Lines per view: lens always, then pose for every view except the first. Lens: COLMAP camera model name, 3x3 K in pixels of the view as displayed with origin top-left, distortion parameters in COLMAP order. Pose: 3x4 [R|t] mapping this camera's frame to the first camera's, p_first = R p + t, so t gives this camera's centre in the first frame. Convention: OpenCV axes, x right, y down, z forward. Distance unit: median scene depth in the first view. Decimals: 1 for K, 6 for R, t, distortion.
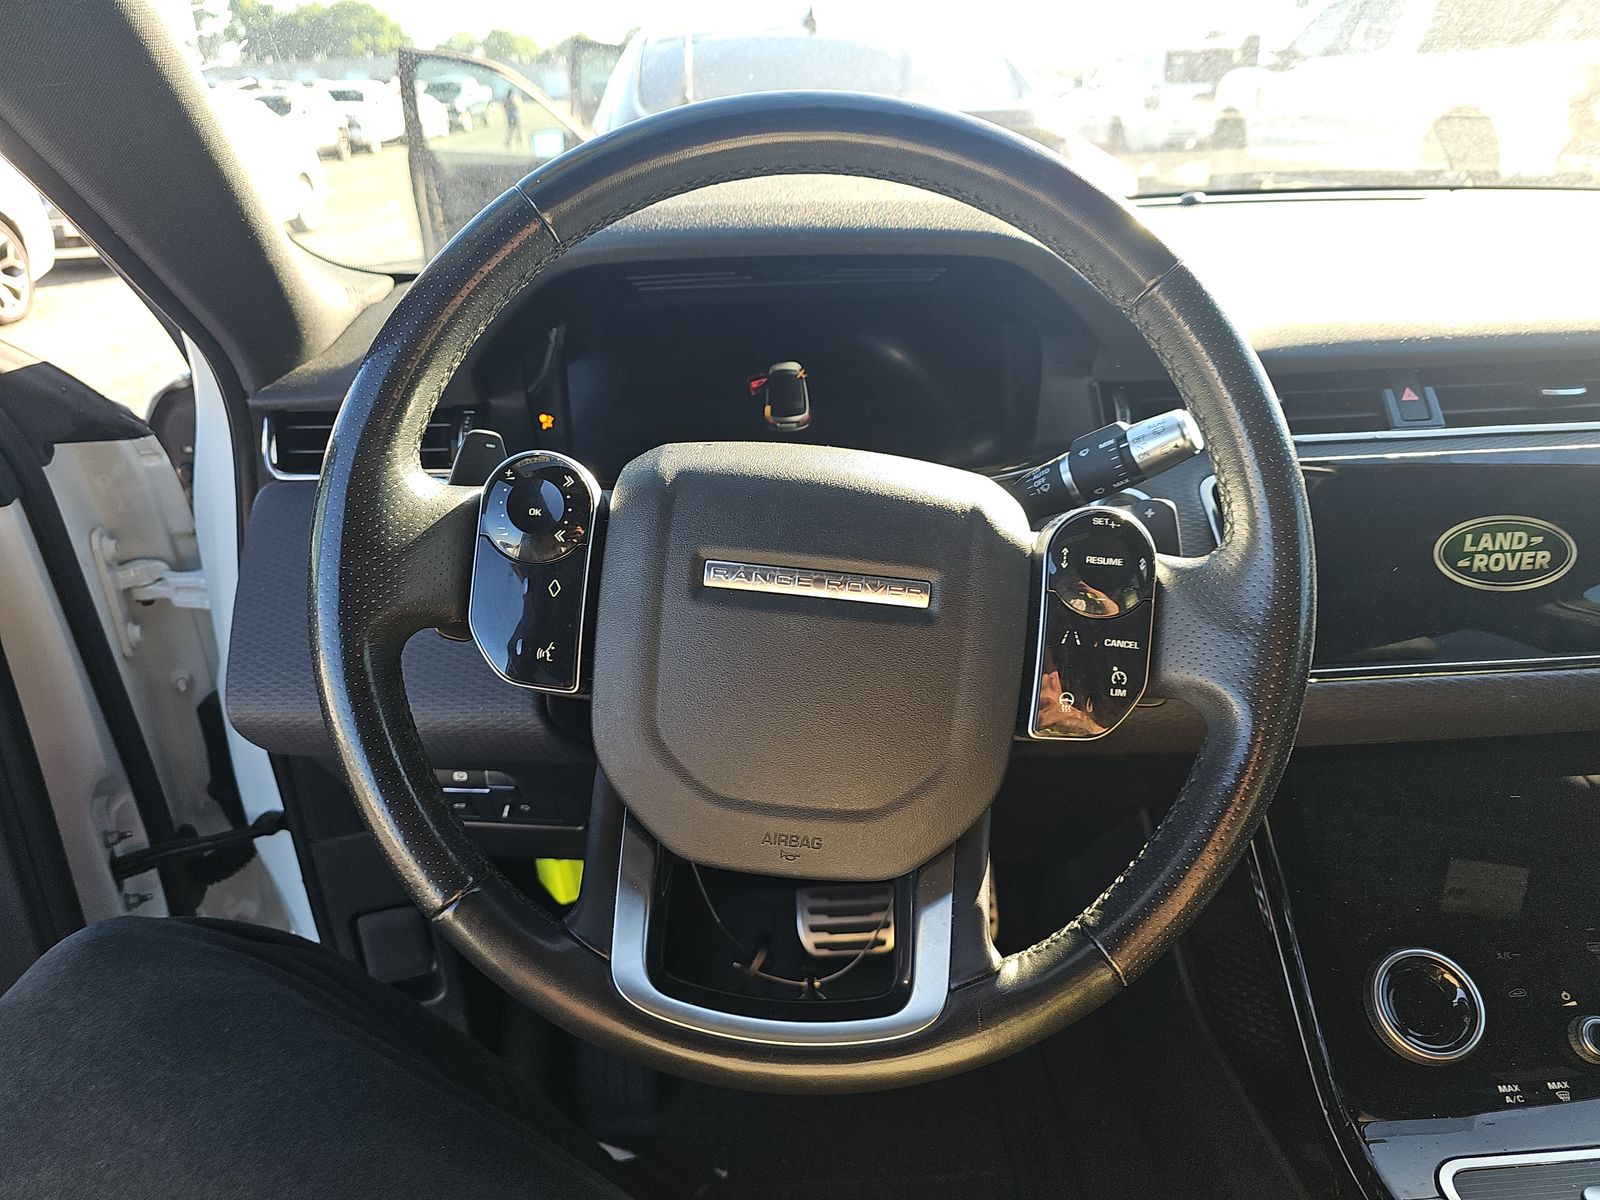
lens RADIAL K [[1046.9, 0, 800.2], [0, 1046.9, 698.7], [0, 0, 1]] dist [0.050985, -0.048887]
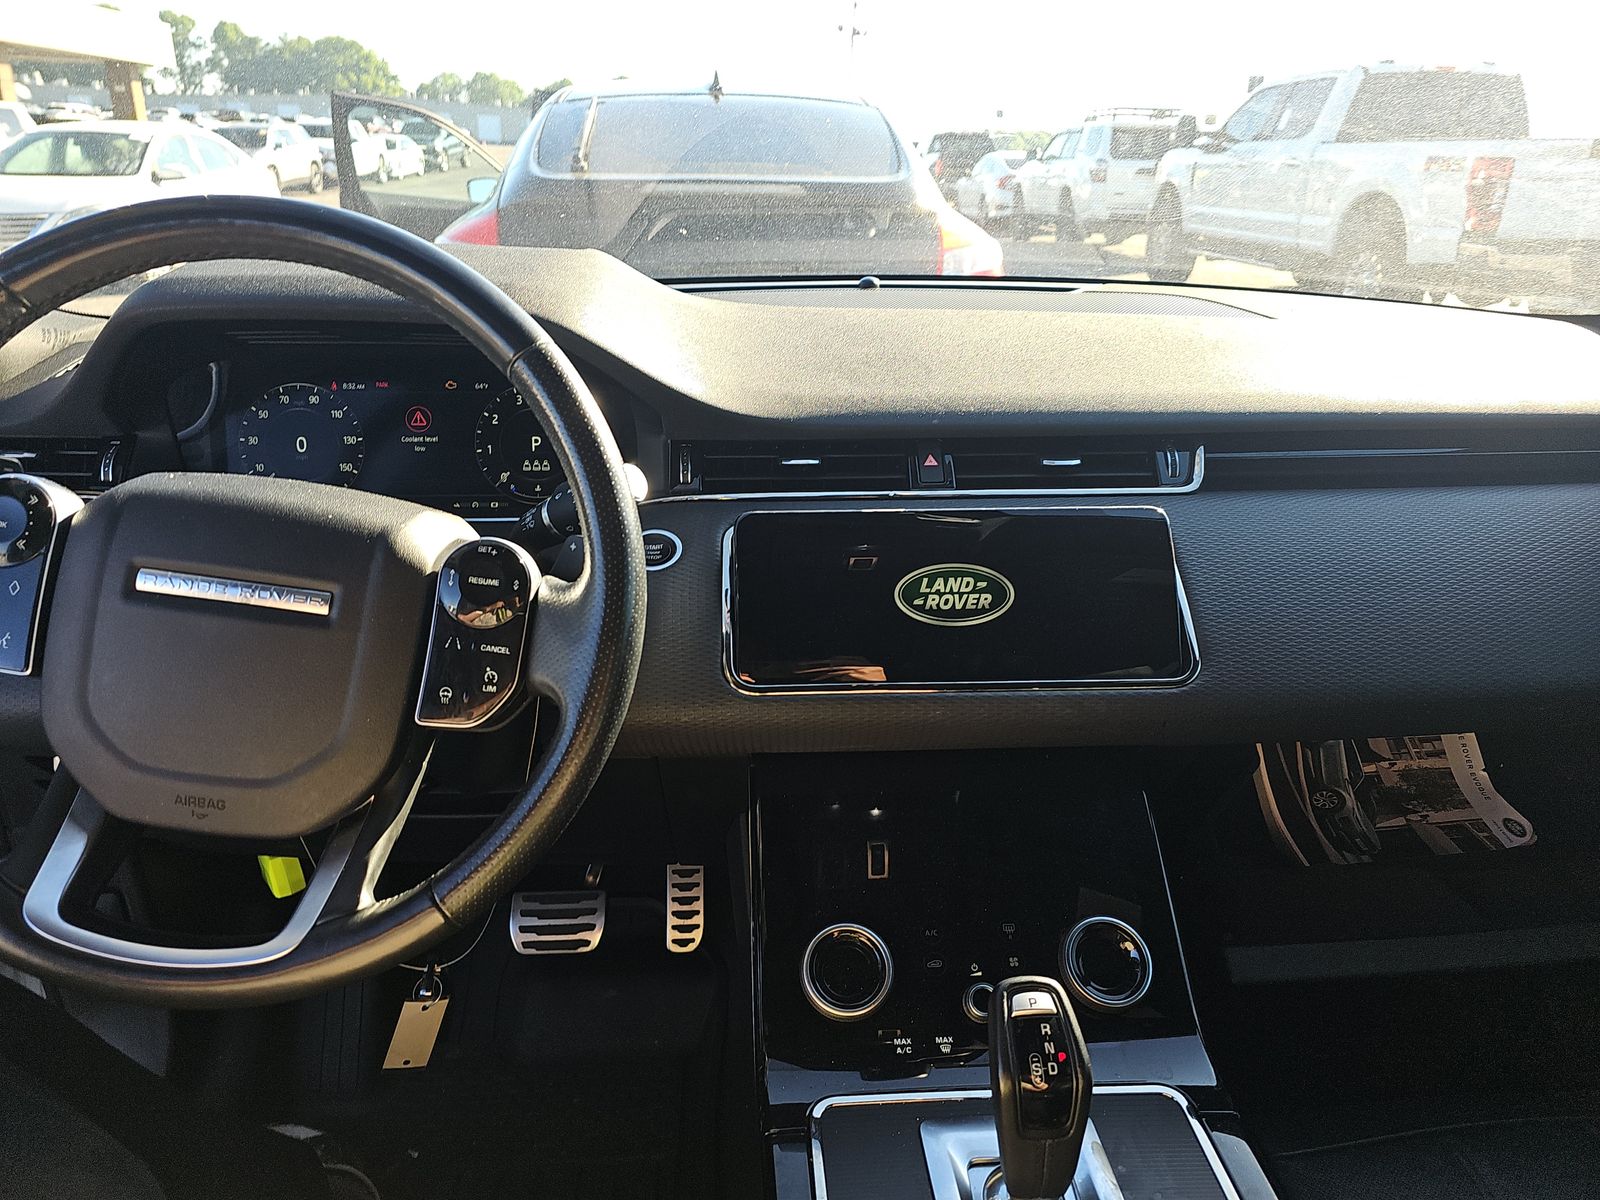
lens RADIAL K [[1046.9, 0, 800.2], [0, 1046.9, 698.7], [0, 0, 1]] dist [0.050985, -0.048887]
pose [[0.999229, 0.030579, 0.024617, 0.466635], [-0.029552, 0.998719, -0.041067, 0.033398], [-0.025842, 0.040308, 0.998853, -0.169953]]
